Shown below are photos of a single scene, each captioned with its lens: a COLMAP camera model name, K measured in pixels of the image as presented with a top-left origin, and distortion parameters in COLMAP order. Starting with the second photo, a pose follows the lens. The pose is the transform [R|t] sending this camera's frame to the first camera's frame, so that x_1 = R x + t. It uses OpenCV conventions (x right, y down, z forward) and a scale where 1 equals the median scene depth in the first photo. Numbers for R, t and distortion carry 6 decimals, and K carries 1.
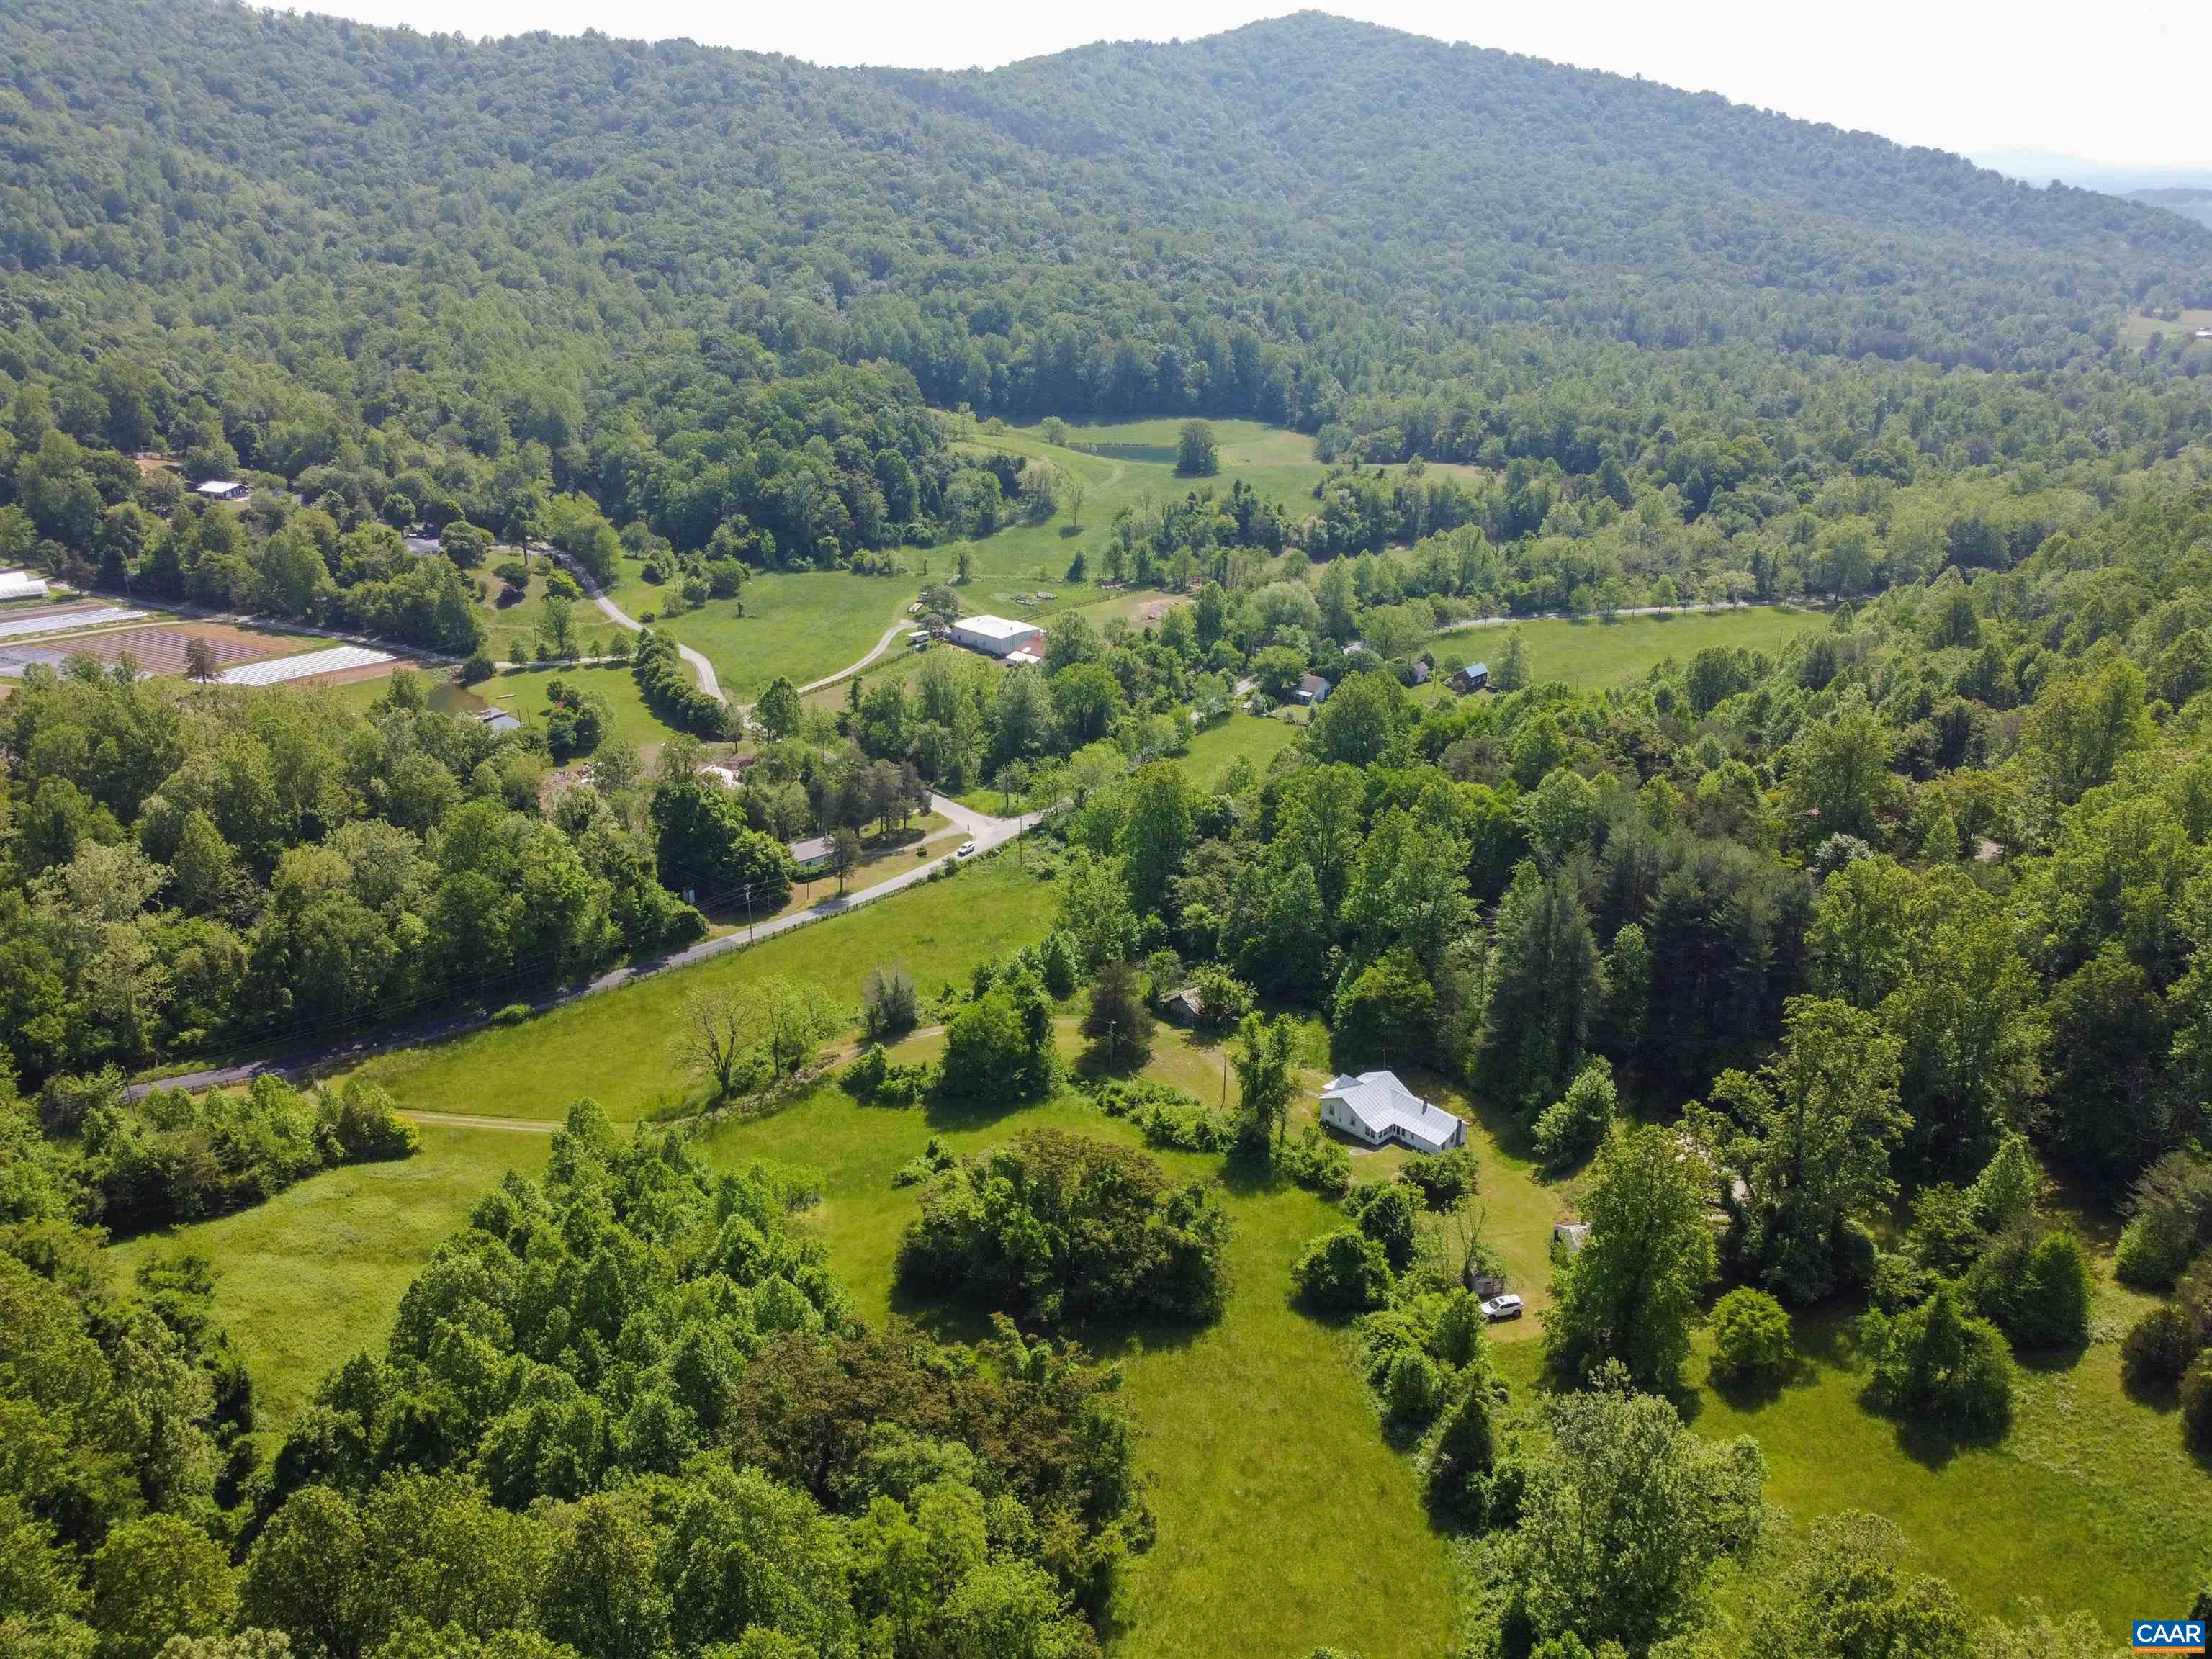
lens RADIAL K [[1675.3, 0, 1095.0], [0, 1675.3, 818.6], [0, 0, 1]] dist [0.004319, -0.004261]
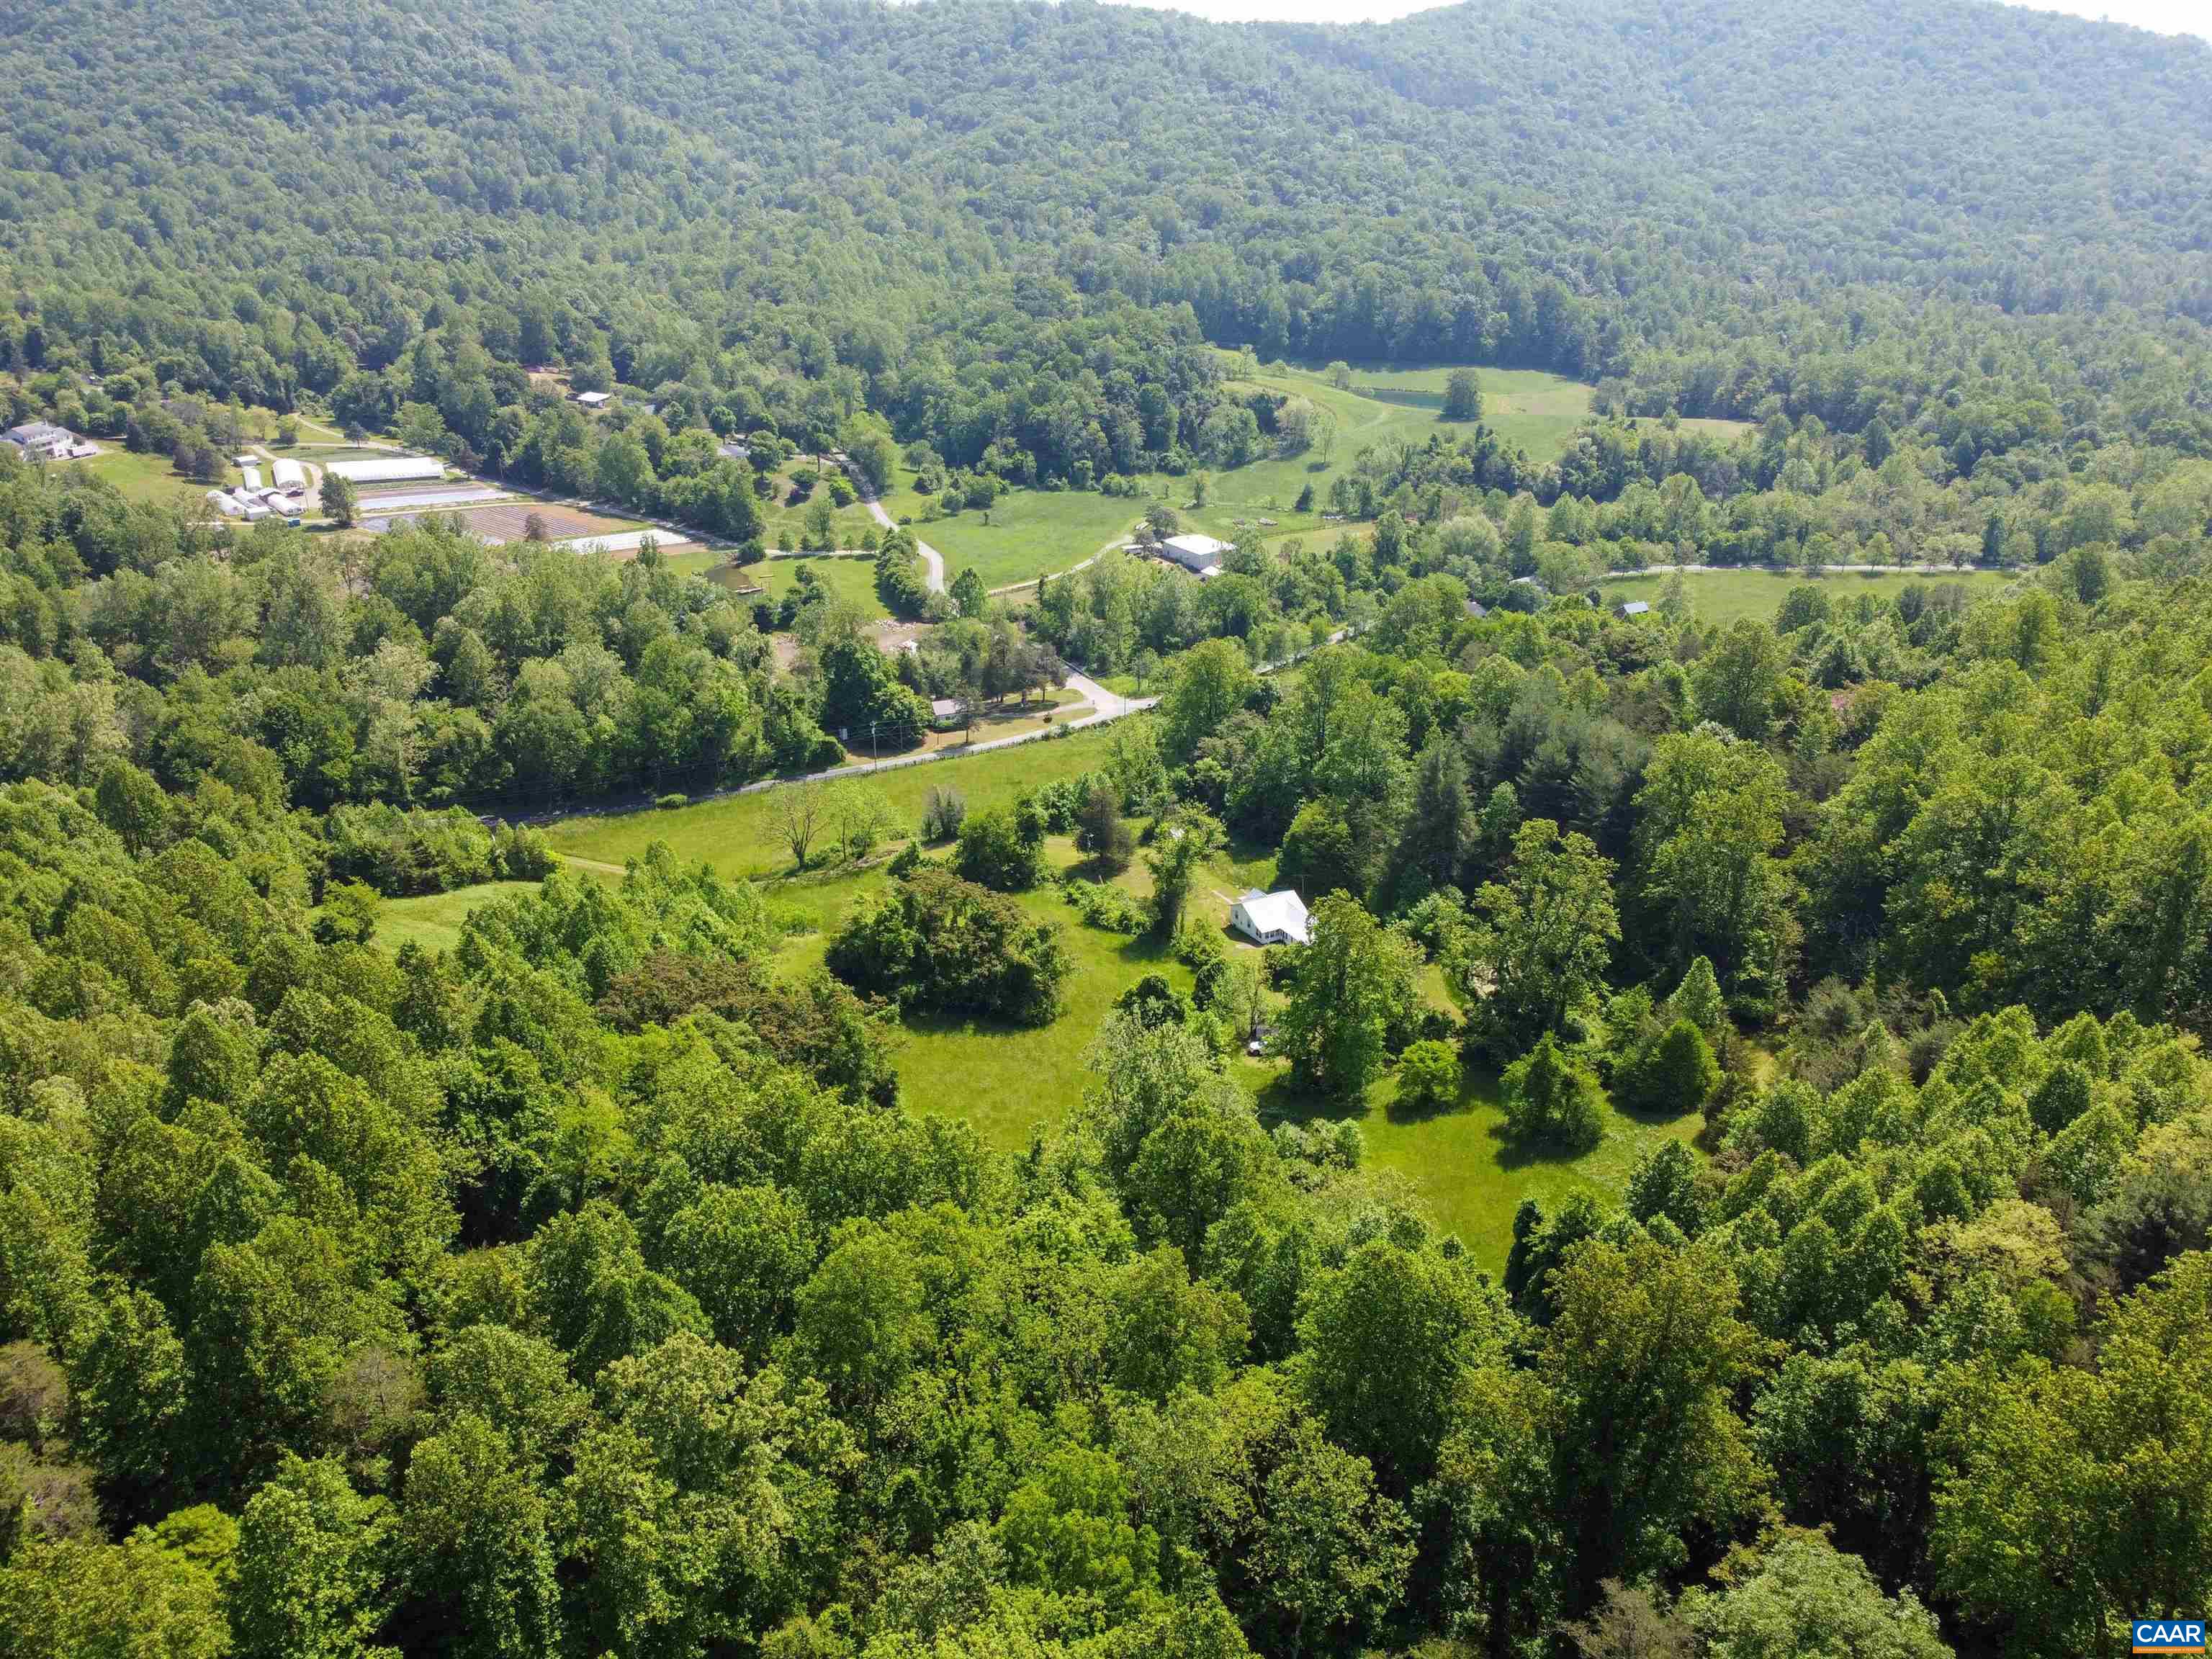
lens RADIAL K [[1671.0, 0, 1092.5], [0, 1671.0, 826.0], [0, 0, 1]] dist [0.005043, -0.009039]
pose [[0.969270, 0.092890, -0.227788, 0.119062], [-0.086218, 0.995509, 0.039090, 0.027909], [0.230396, -0.018250, 0.972926, -0.074314]]
